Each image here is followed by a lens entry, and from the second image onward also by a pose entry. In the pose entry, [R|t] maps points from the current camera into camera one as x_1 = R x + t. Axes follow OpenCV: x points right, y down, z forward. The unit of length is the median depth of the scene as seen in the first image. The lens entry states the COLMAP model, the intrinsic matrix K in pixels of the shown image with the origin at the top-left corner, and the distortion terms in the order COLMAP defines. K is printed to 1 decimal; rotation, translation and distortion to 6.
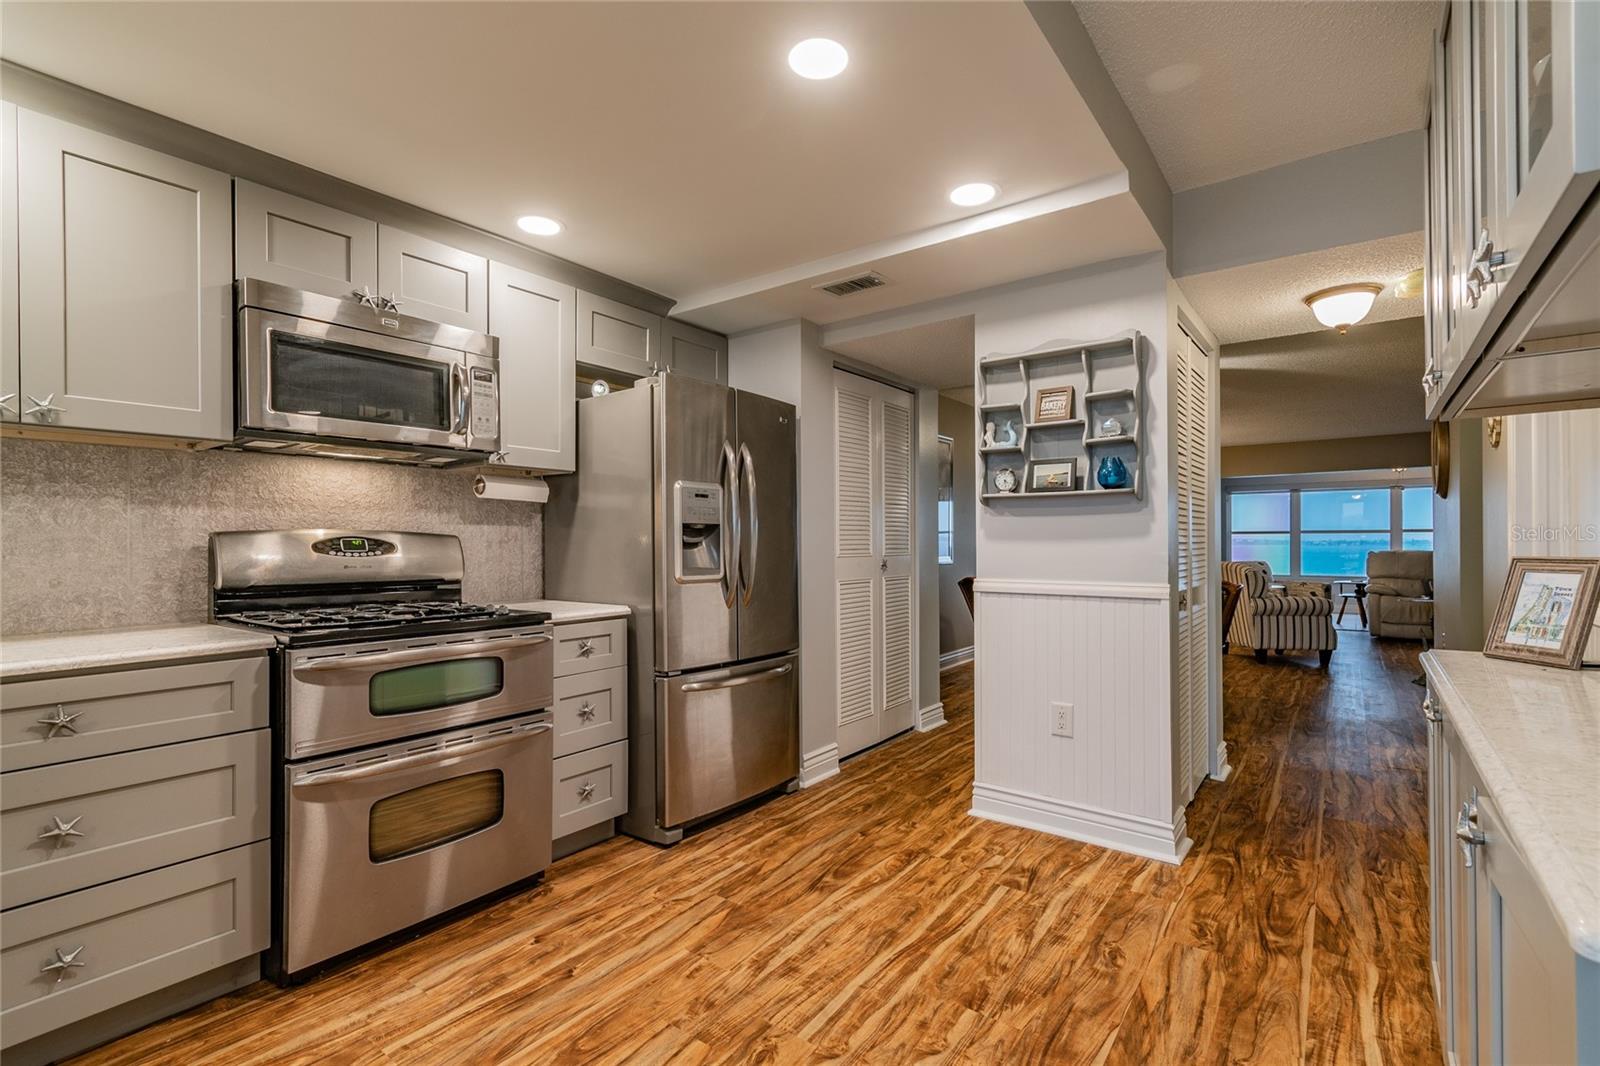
lens RADIAL K [[744.0, 0, 796.1], [0, 744.0, 538.2], [0, 0, 1]] dist [-0.002117, -0.000700]
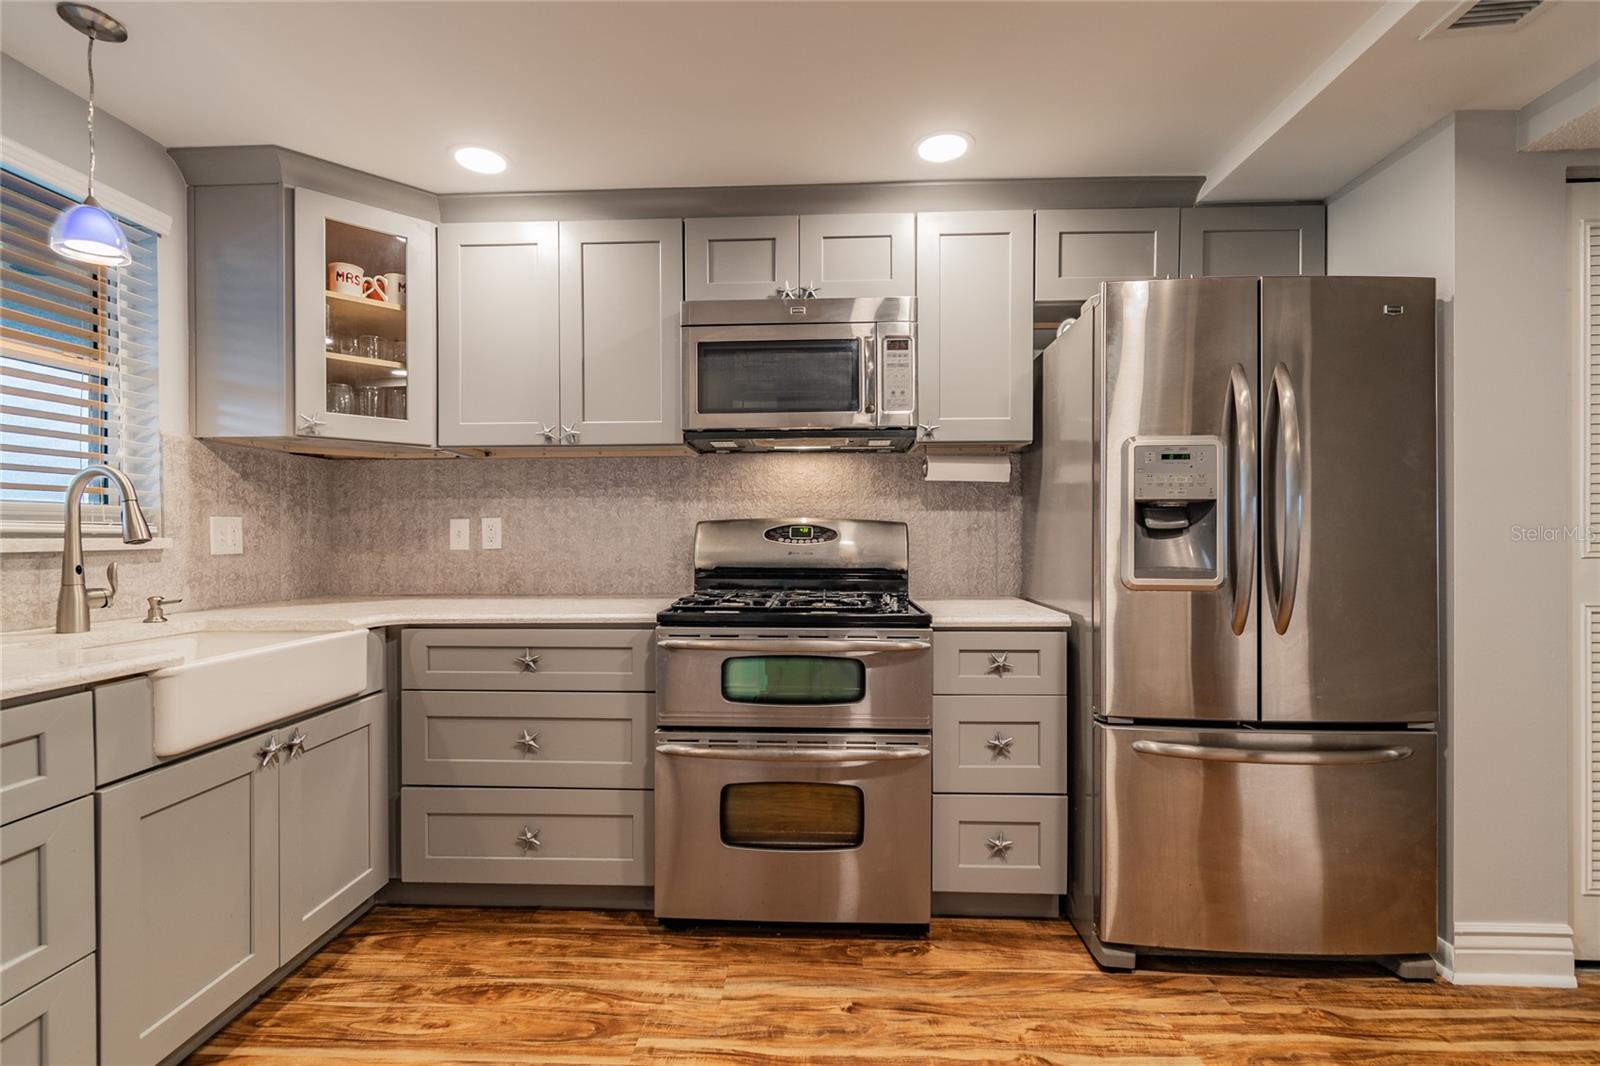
lens RADIAL K [[704.5, 0, 792.3], [0, 704.5, 539.6], [0, 0, 1]] dist [0.001420, -0.000375]
pose [[0.560895, 0.006257, -0.827863, 0.207765], [0.004044, 0.999939, 0.010298, 0.008540], [0.827877, -0.009123, 0.560836, 0.404826]]
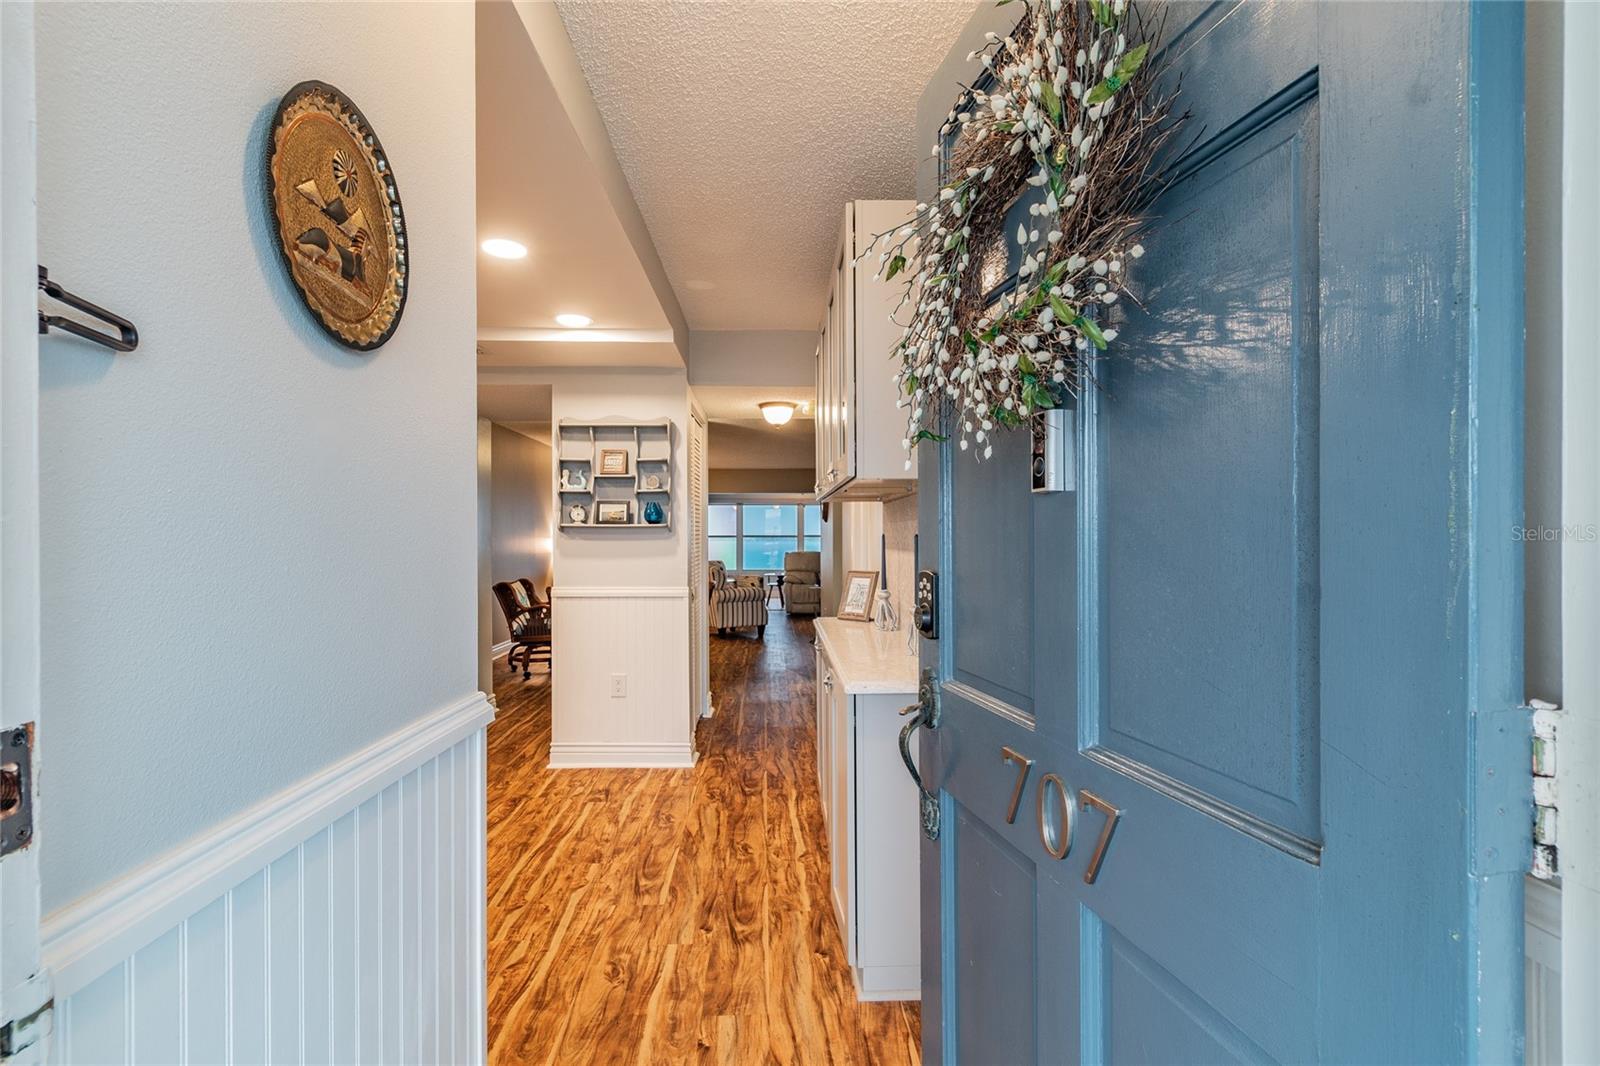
lens RADIAL K [[757.7, 0, 804.2], [0, 757.7, 540.0], [0, 0, 1]] dist [-0.000009, -0.000023]
pose [[0.774013, -0.001861, 0.633167, -0.296506], [-0.002823, 0.999976, 0.006389, -0.044031], [-0.633163, -0.006733, 0.773989, -0.354526]]
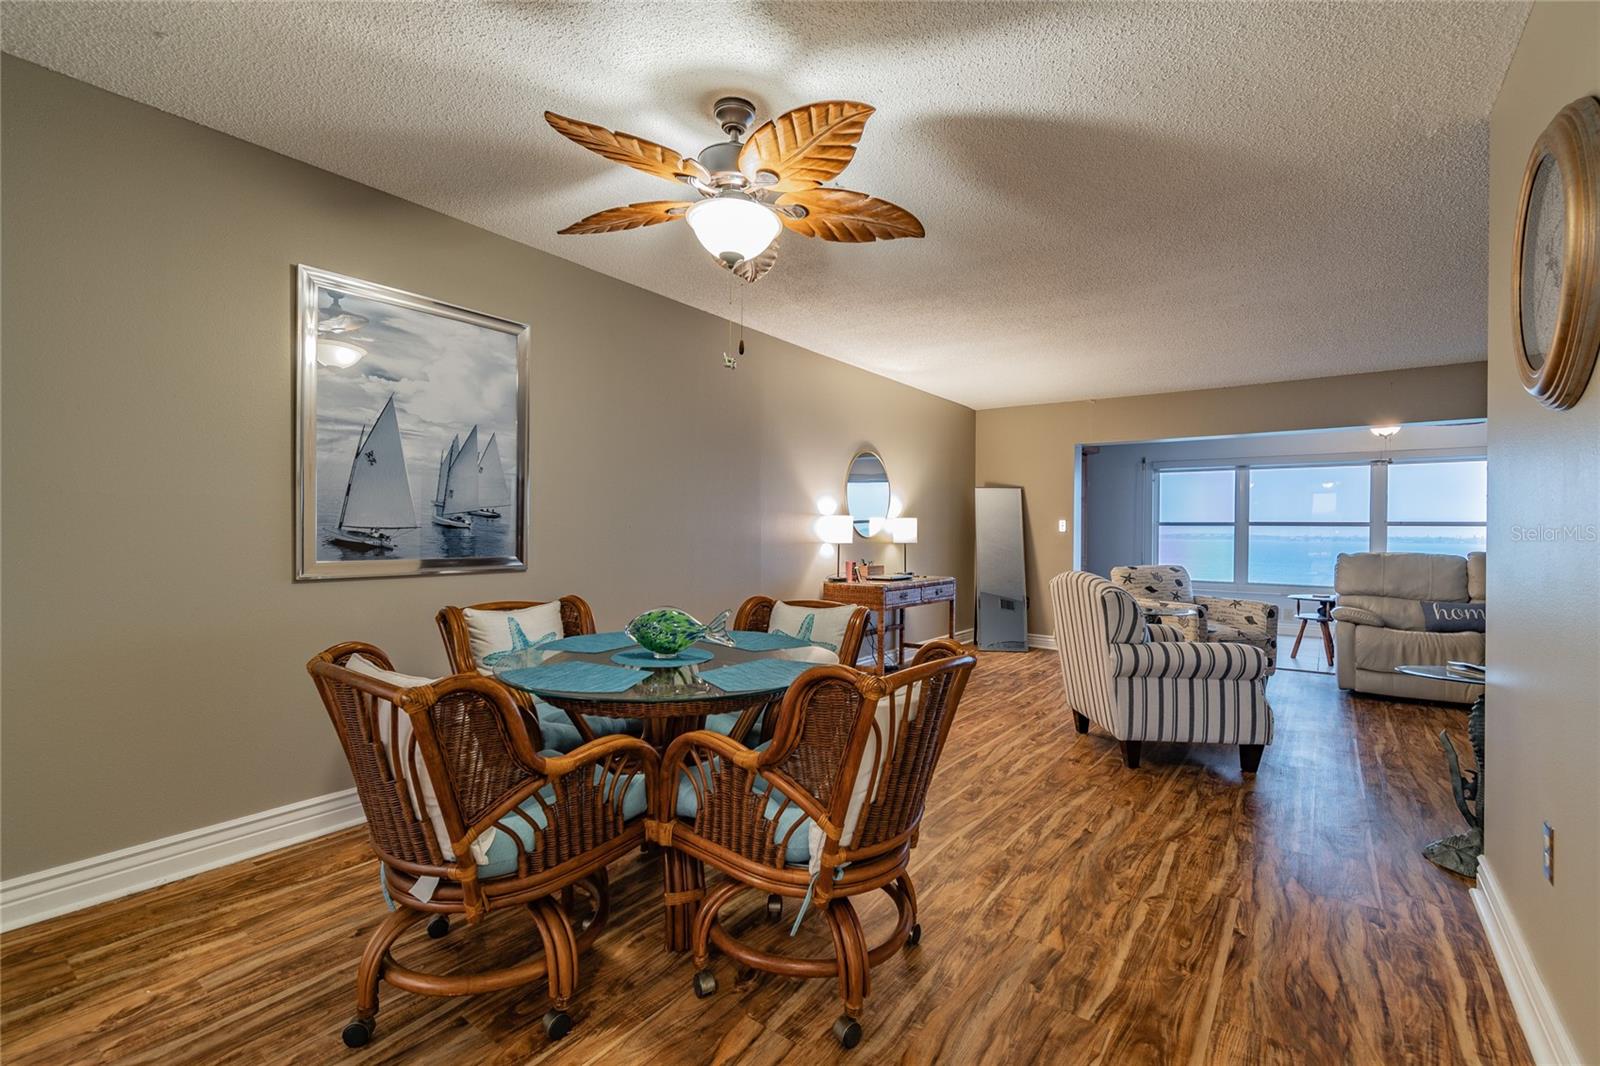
lens RADIAL K [[739.3, 0, 825.5], [0, 739.3, 534.4], [0, 0, 1]] dist [0.030032, -0.000176]
pose [[0.998628, 0.009731, 0.051451, 0.895892], [-0.010076, 0.999928, 0.006457, 0.005390], [-0.051385, -0.006967, 0.998655, 1.142638]]
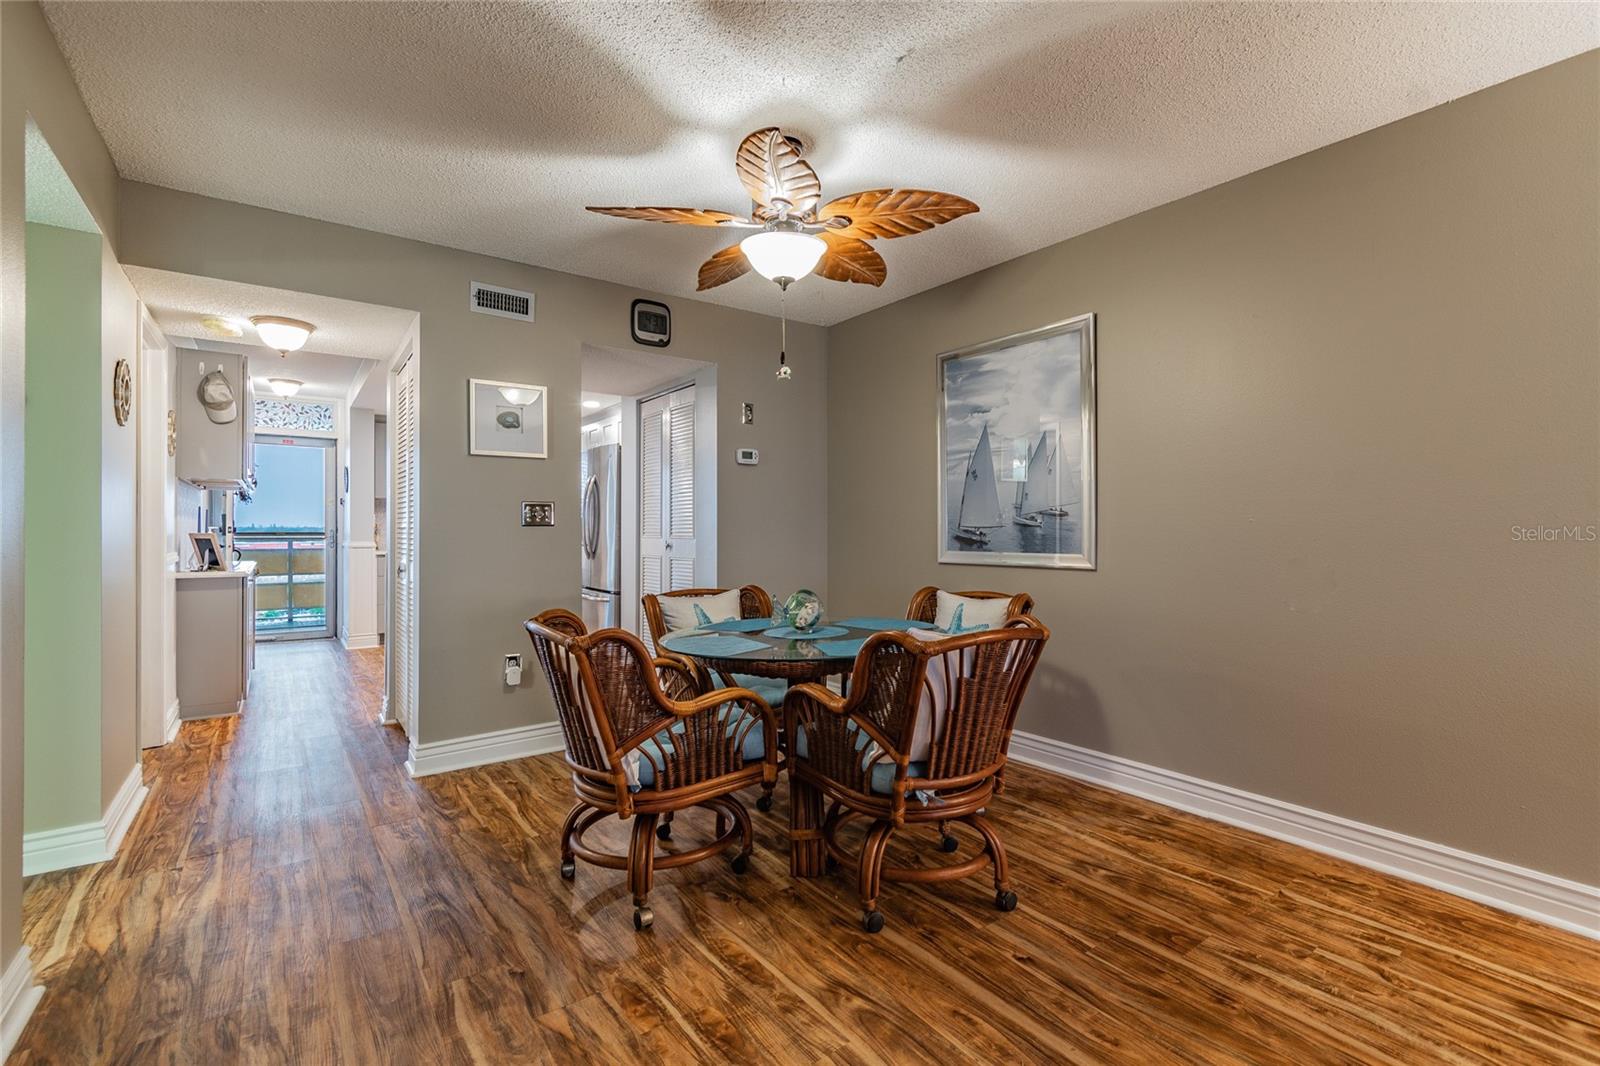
lens RADIAL K [[744.0, 0, 796.1], [0, 744.0, 538.2], [0, 0, 1]] dist [-0.002117, -0.000700]
pose [[-0.313025, 0.005360, -0.949730, 4.643080], [-0.002933, 0.999974, 0.006610, 0.078054], [0.949740, 0.004854, -0.313001, 6.456186]]
